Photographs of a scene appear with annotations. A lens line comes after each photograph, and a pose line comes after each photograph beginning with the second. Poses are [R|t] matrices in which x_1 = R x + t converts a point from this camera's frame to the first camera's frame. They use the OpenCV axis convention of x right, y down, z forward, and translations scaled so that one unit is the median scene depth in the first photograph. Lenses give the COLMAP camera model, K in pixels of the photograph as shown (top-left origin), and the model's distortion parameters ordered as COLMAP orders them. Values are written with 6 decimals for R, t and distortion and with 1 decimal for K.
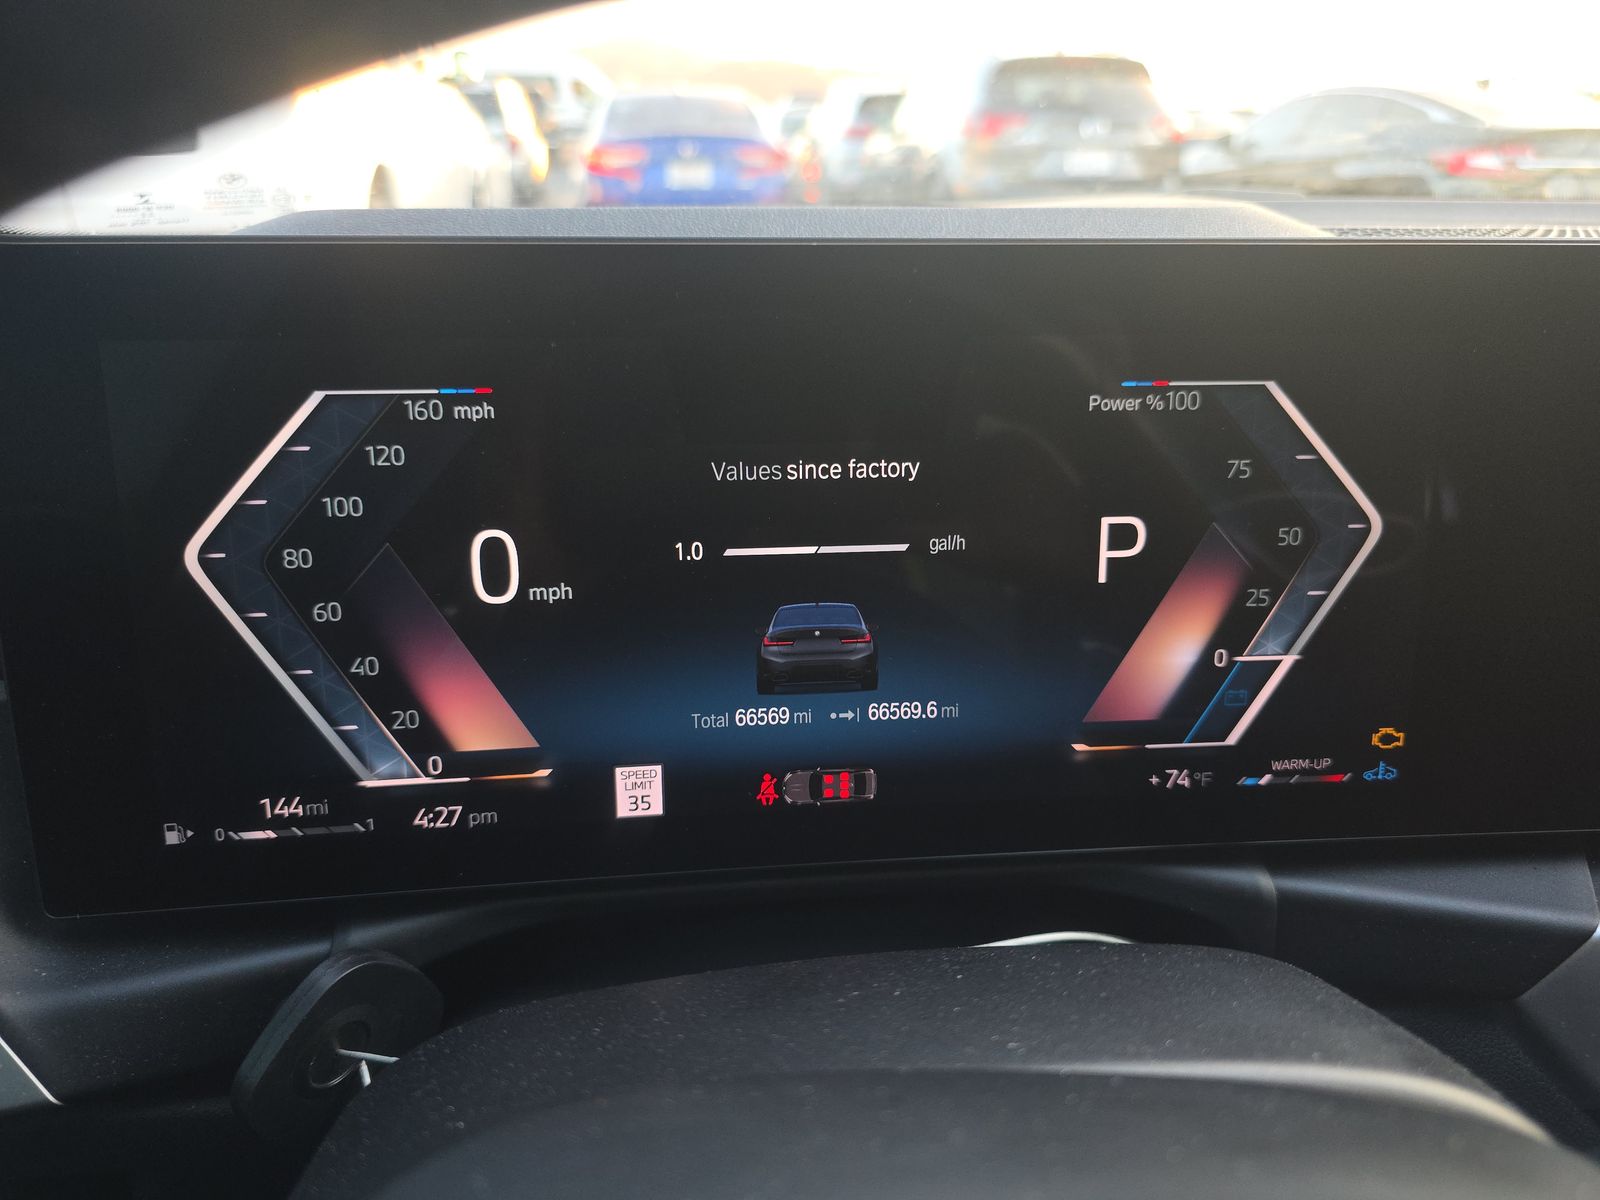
lens RADIAL K [[1070.6, 0, 797.8], [0, 1070.6, 594.9], [0, 0, 1]] dist [-0.011237, -0.001949]
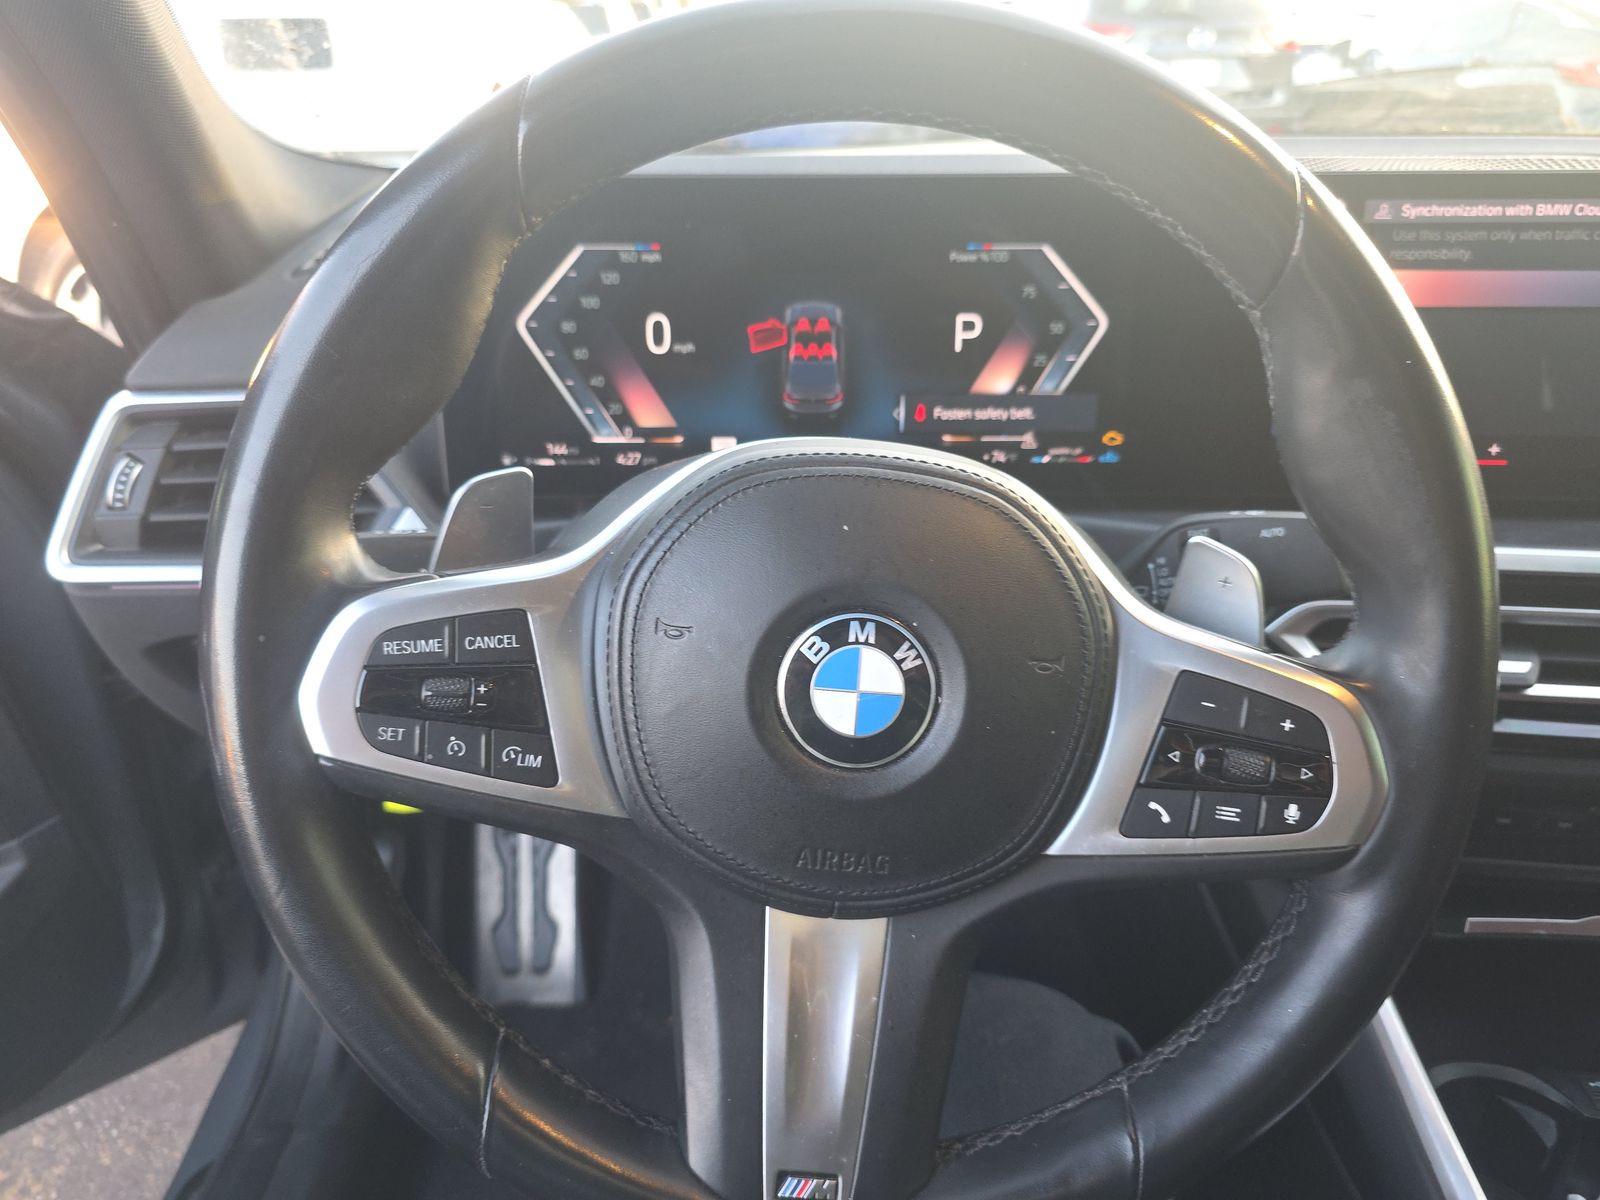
lens RADIAL K [[1070.6, 0, 804.5], [0, 1070.6, 604.7], [0, 0, 1]] dist [-0.011237, -0.001949]
pose [[0.997034, 0.028685, -0.071411, 0.160373], [-0.023060, 0.996656, 0.078388, 0.320865], [0.073421, -0.076509, 0.994362, -1.066265]]
